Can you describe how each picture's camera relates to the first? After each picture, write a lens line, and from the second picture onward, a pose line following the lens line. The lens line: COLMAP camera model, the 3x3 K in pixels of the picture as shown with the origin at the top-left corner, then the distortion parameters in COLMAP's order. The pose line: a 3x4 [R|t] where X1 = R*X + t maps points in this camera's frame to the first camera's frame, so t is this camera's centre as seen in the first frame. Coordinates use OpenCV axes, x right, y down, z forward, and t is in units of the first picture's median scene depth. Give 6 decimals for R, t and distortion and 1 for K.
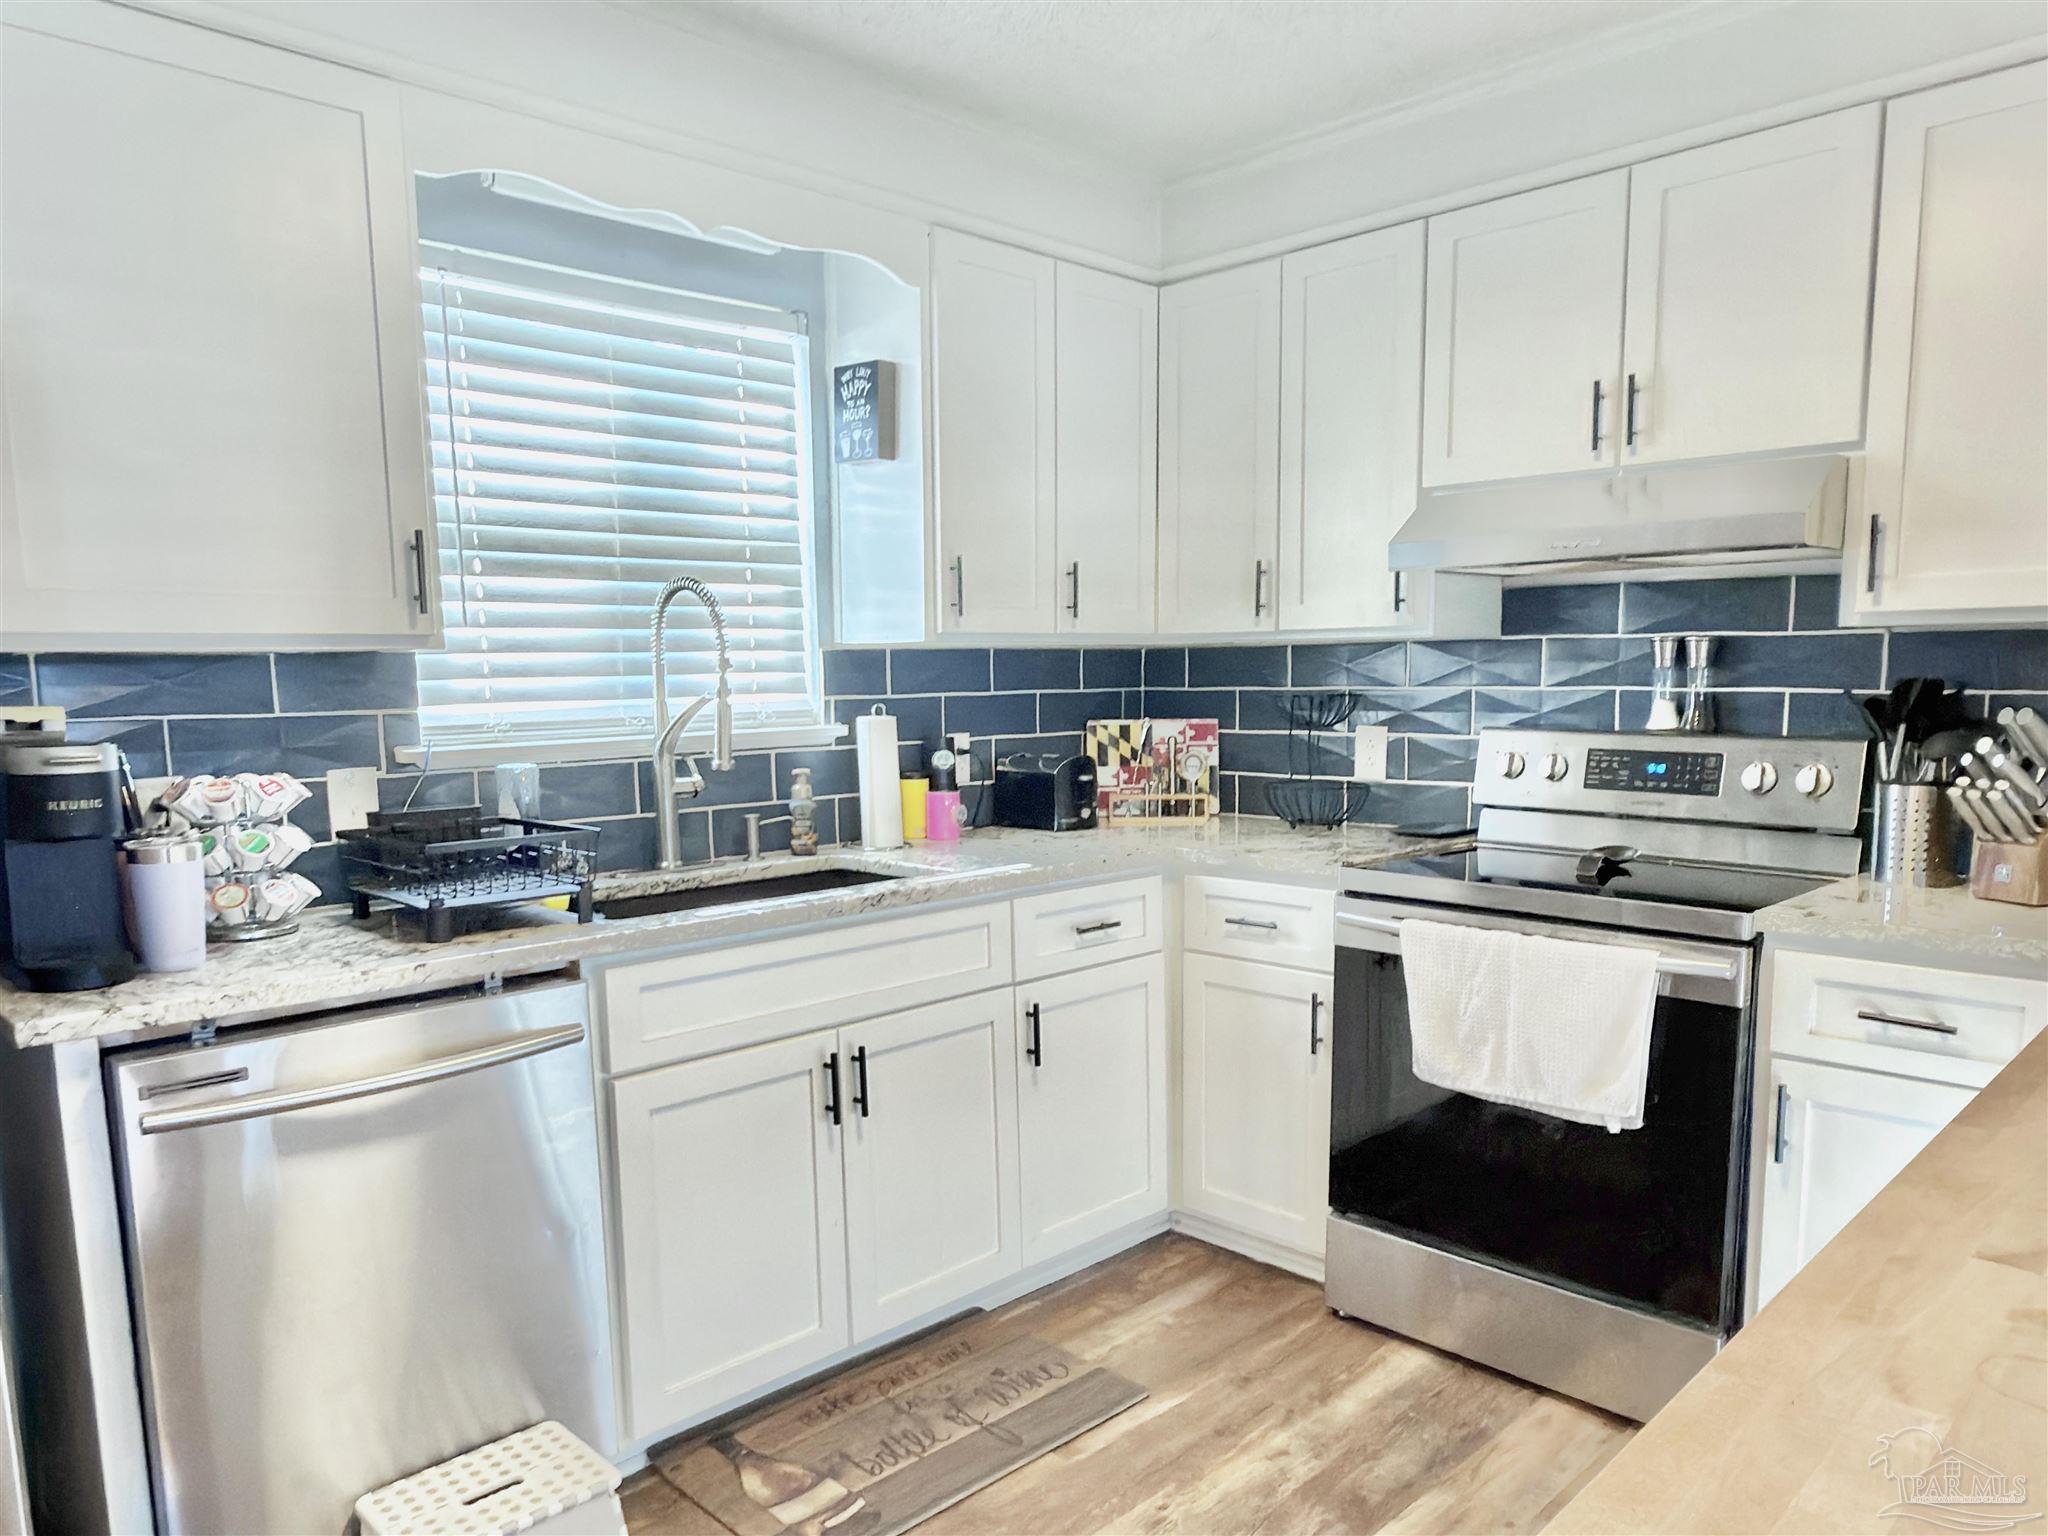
lens RADIAL K [[1418.5, 0, 1022.9], [0, 1418.5, 849.7], [0, 0, 1]] dist [0.015850, -0.007196]
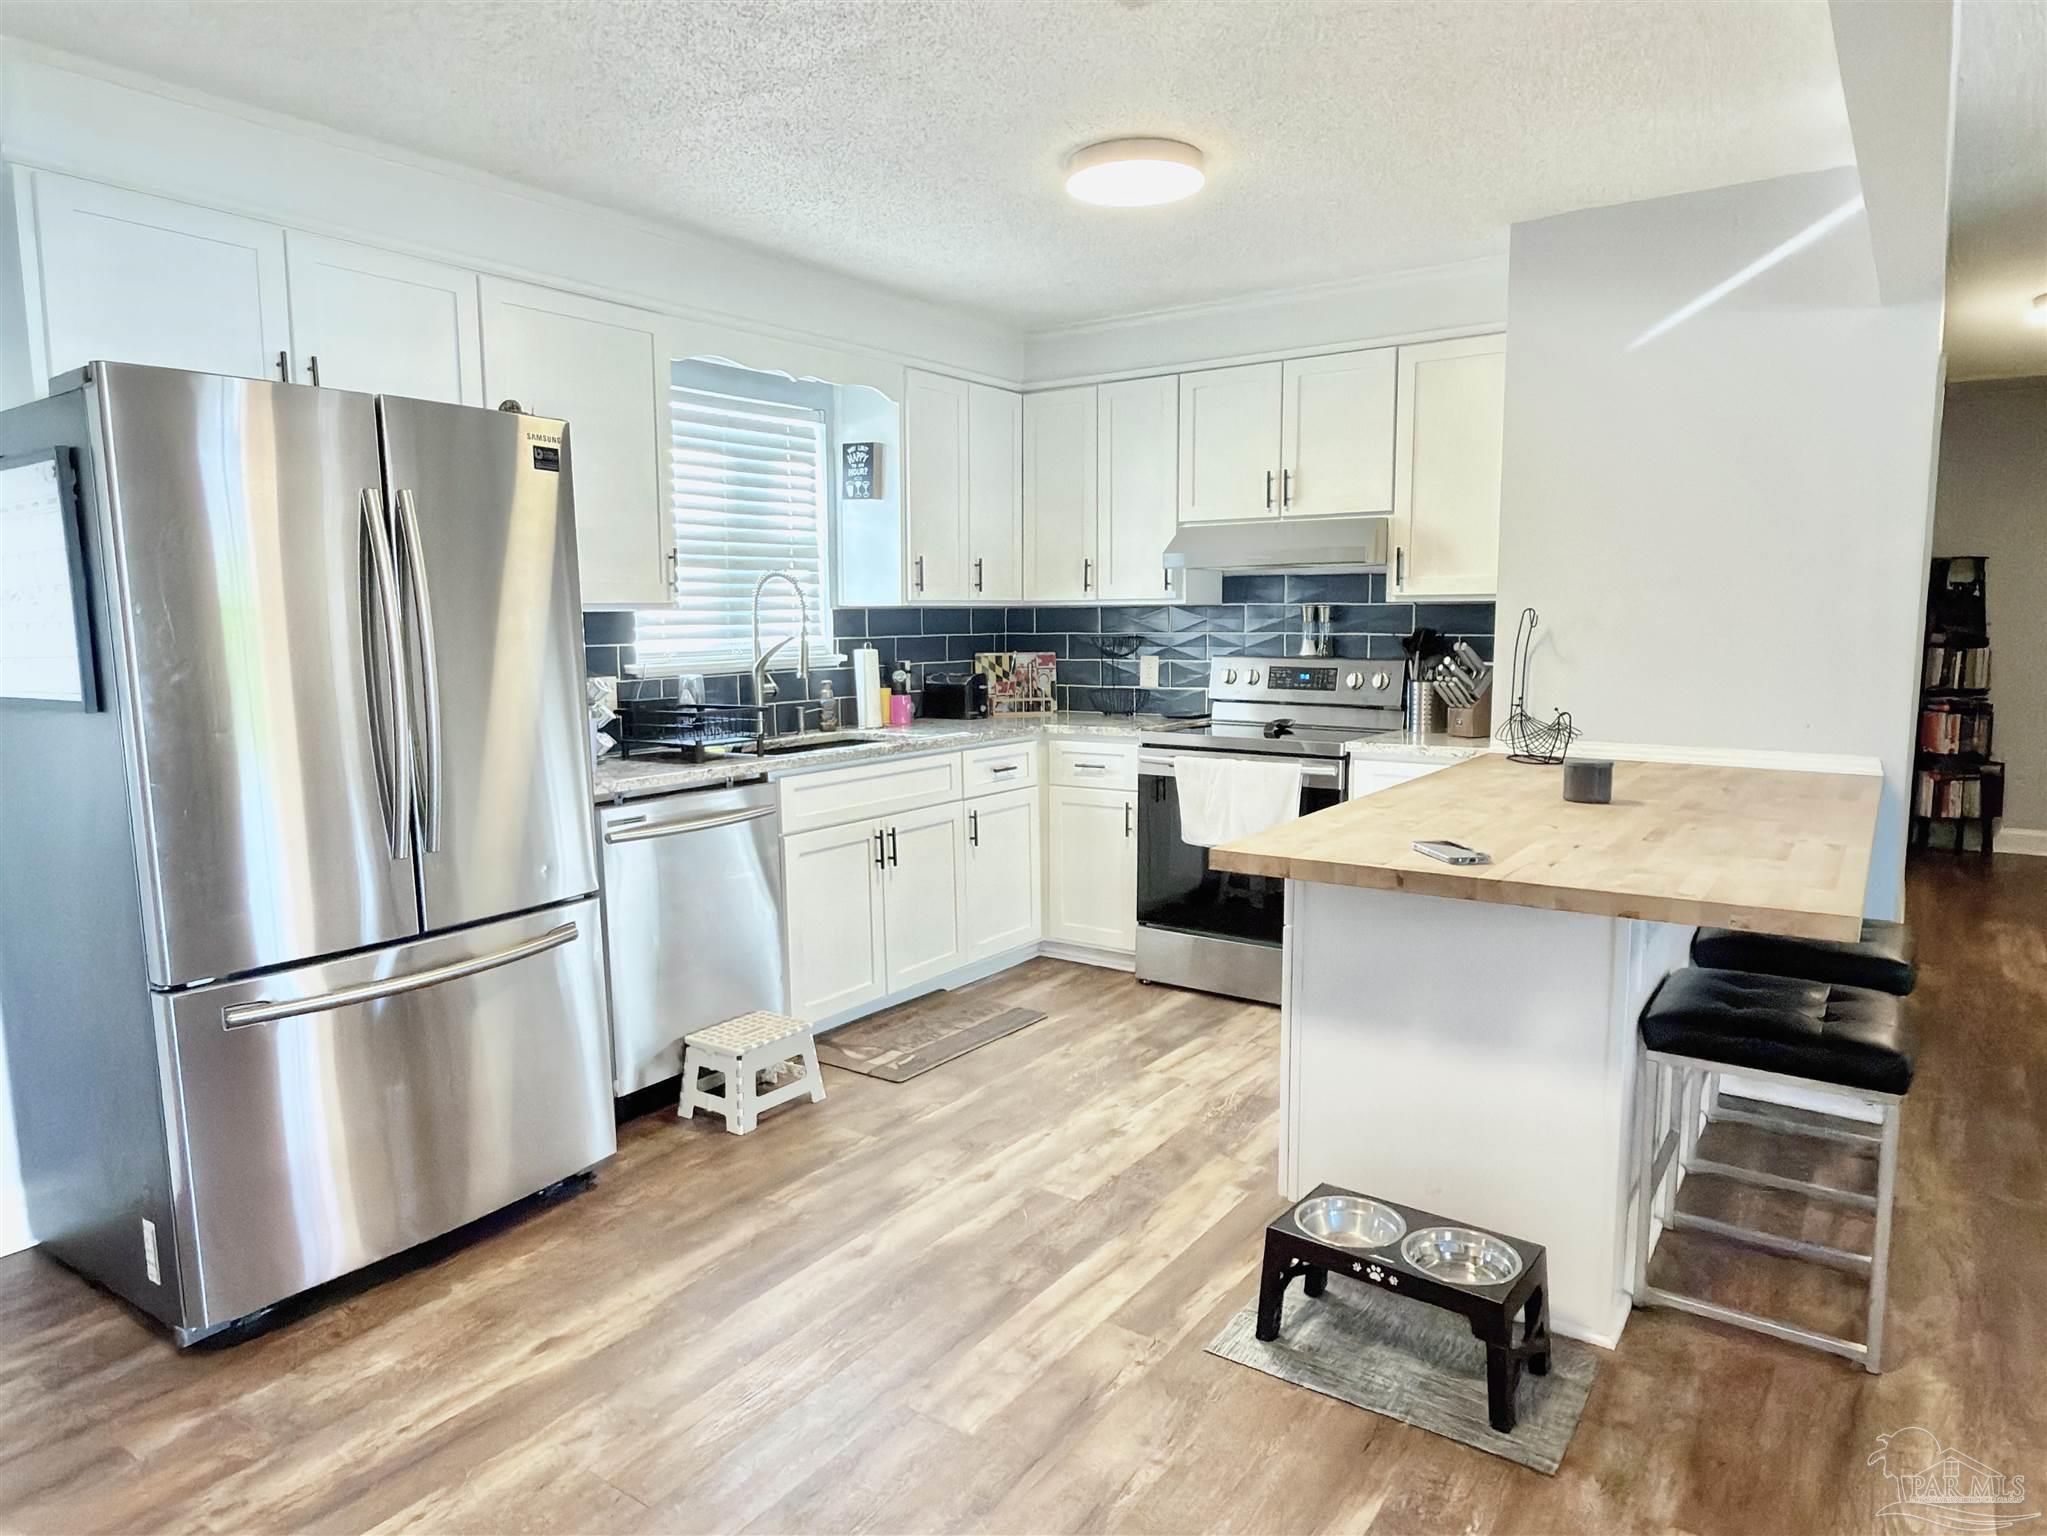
lens RADIAL K [[1275.0, 0, 1024.4], [0, 1275.0, 774.7], [0, 0, 1]] dist [0.000190, 0.000167]
pose [[0.984674, -0.018046, 0.173472, -0.200296], [0.019049, 0.999810, -0.004121, 0.069601], [-0.173364, 0.007362, 0.984830, -0.561477]]
